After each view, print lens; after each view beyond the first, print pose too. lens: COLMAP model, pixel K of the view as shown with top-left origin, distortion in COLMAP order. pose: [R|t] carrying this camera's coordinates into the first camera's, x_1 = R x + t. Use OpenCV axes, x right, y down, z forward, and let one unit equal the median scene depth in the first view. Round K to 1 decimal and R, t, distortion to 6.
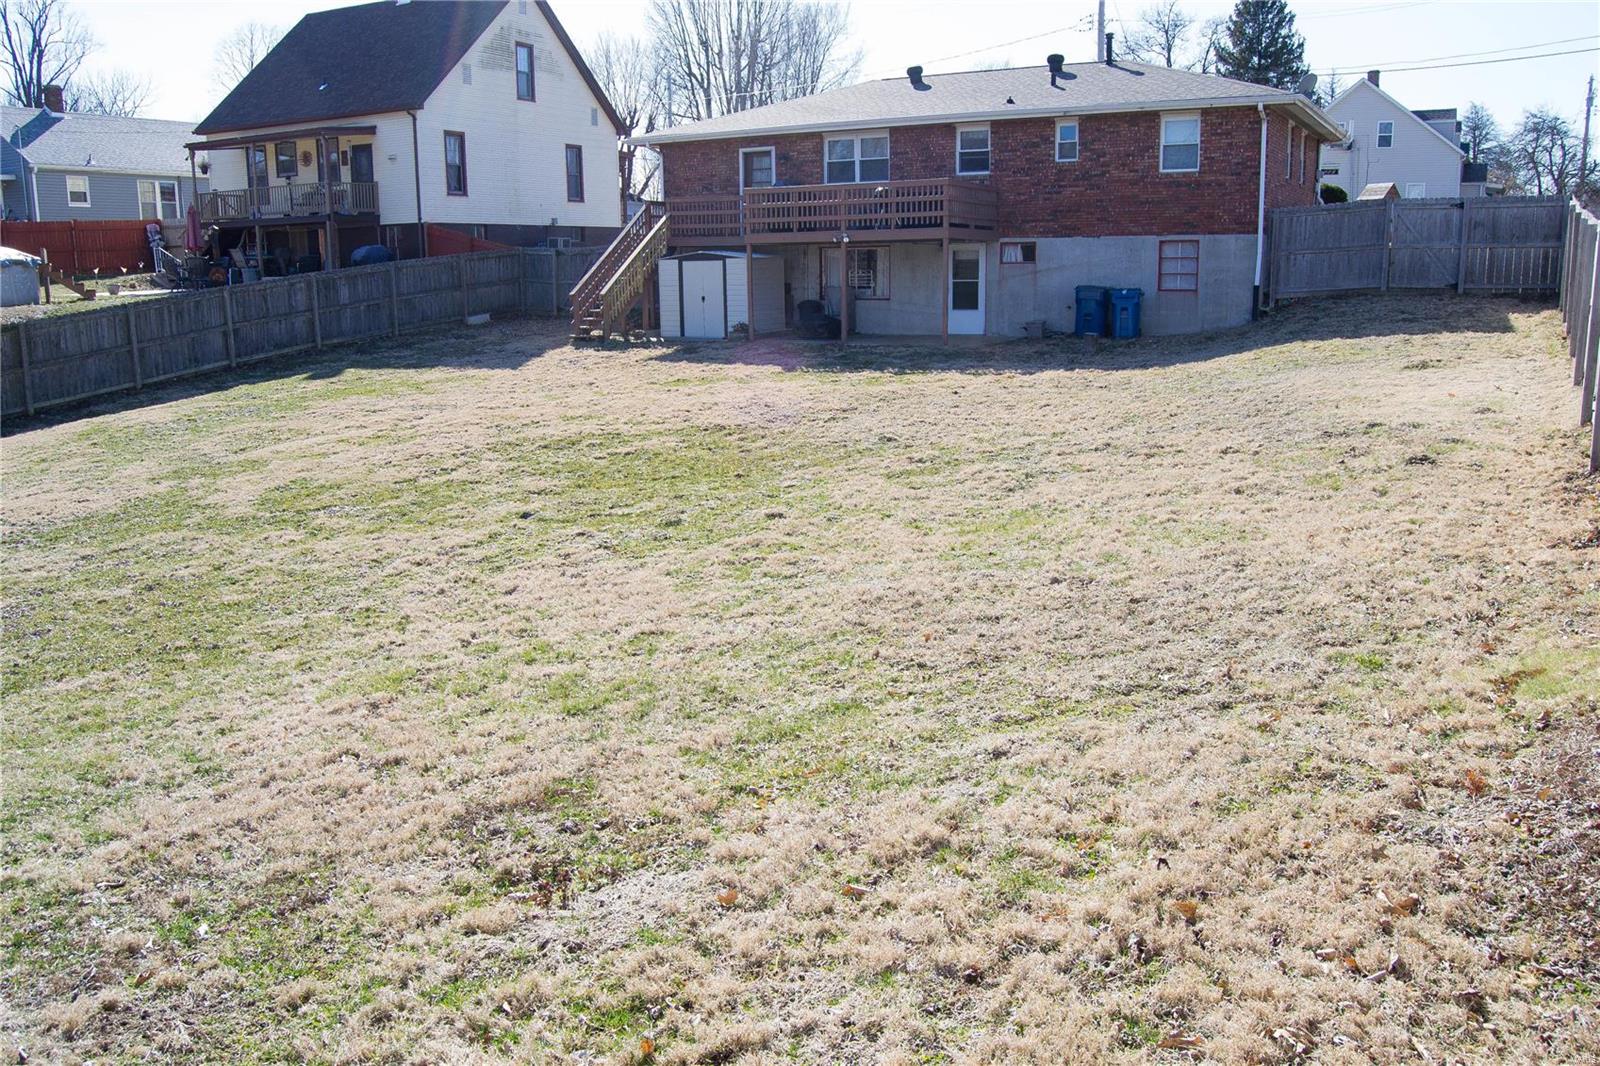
lens RADIAL K [[1266.8, 0, 797.0], [0, 1266.8, 534.3], [0, 0, 1]] dist [-0.092918, 0.032415]
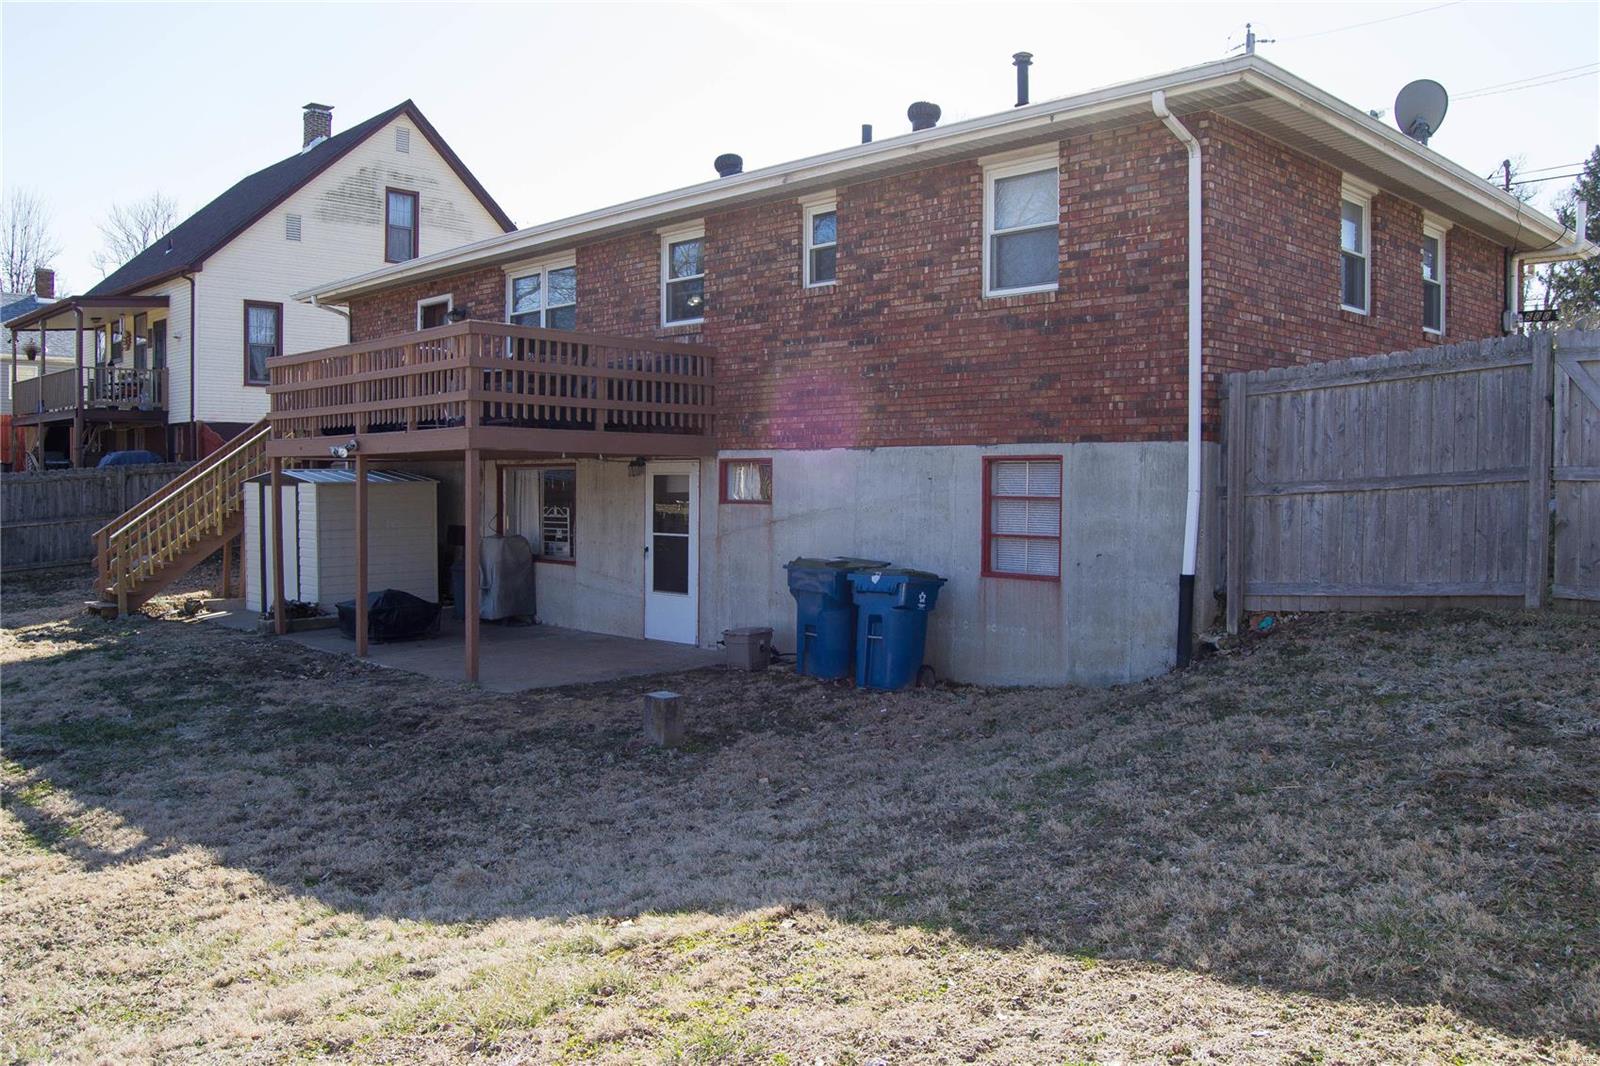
lens RADIAL K [[1266.8, 0, 803.5], [0, 1266.8, 535.4], [0, 0, 1]] dist [-0.092918, 0.032415]
pose [[0.958628, 0.031174, -0.282949, 0.350880], [-0.077149, 0.985236, -0.152831, -0.139087], [0.274007, 0.168337, 0.946881, 0.585422]]
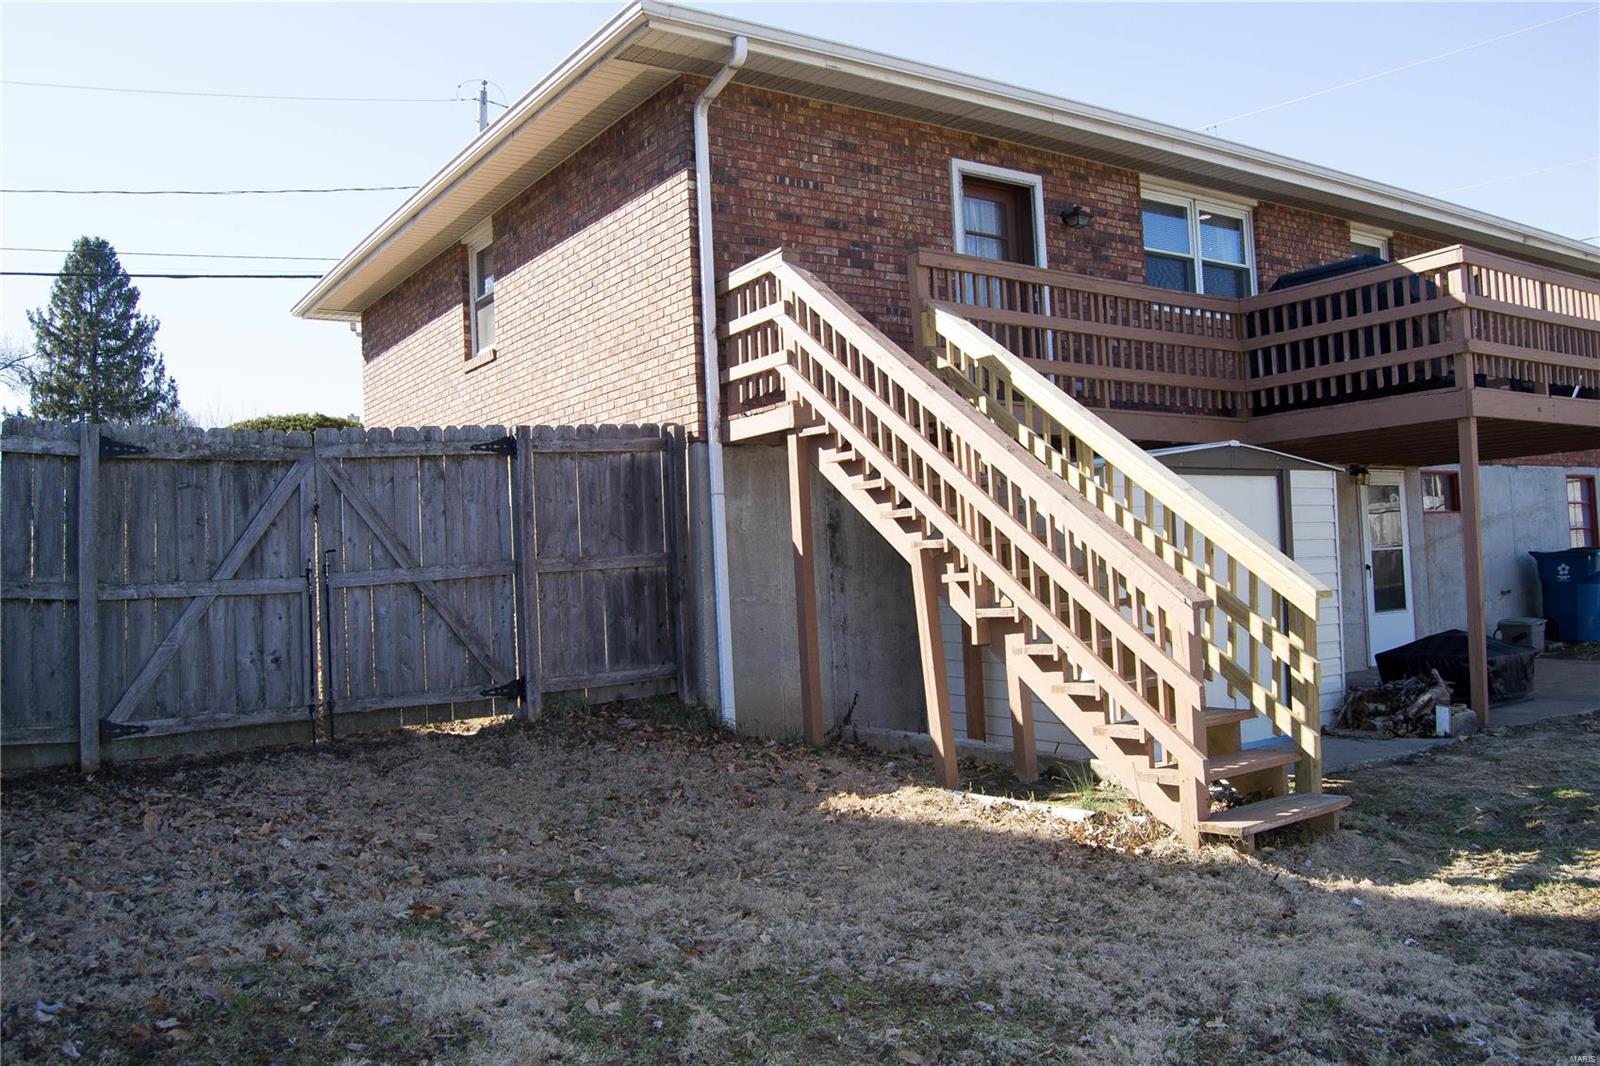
lens RADIAL K [[1266.8, 0, 800.5], [0, 1266.8, 529.3], [0, 0, 1]] dist [-0.092918, 0.032415]
pose [[0.457732, 0.028837, 0.888622, -0.403768], [0.220928, 0.964436, -0.145098, -0.204752], [-0.861204, 0.262738, 0.435082, 1.065526]]
